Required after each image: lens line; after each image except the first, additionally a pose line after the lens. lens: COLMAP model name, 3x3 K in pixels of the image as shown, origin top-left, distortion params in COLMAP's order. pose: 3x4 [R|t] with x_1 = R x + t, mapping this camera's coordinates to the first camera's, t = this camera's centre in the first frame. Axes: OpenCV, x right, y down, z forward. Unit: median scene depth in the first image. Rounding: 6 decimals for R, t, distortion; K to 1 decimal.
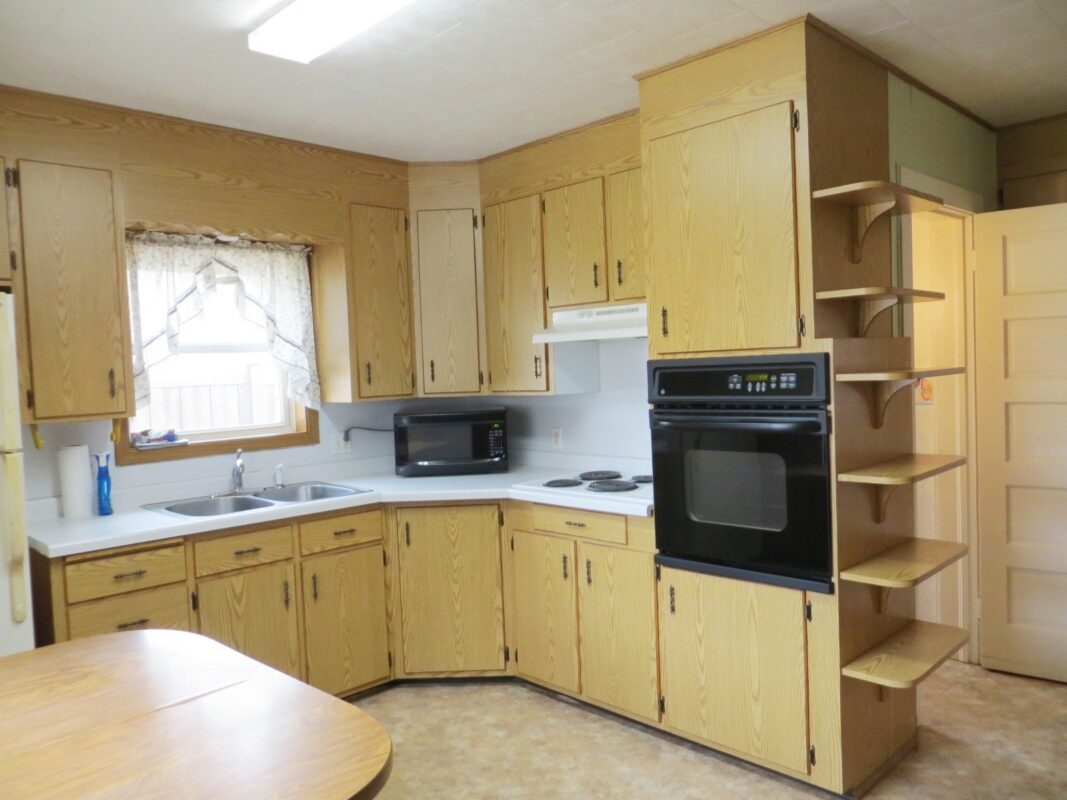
lens RADIAL K [[799.5, 0, 531.3], [0, 799.5, 402.7], [0, 0, 1]] dist [-0.004980, -0.003665]
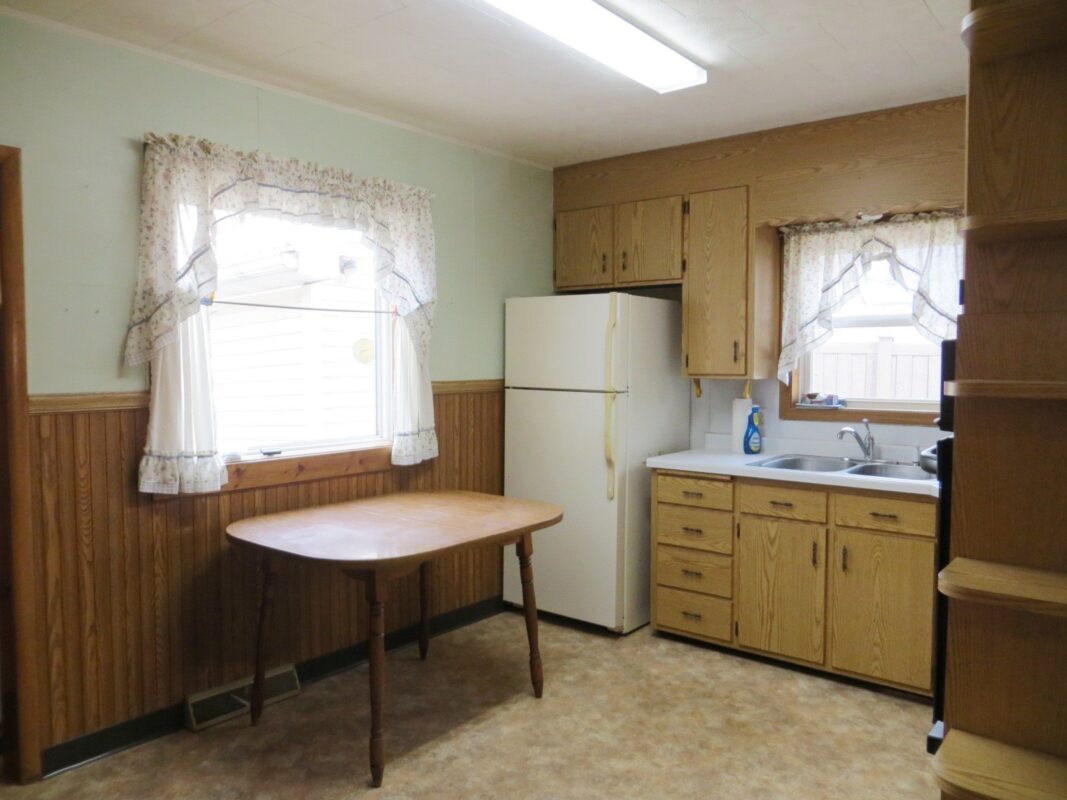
lens RADIAL K [[799.5, 0, 531.4], [0, 799.5, 399.8], [0, 0, 1]] dist [-0.004980, -0.003665]
pose [[0.120187, 0.091841, -0.988494, 0.661463], [-0.048775, 0.995055, 0.086520, -0.038932], [0.991552, 0.037815, 0.124072, 0.464608]]
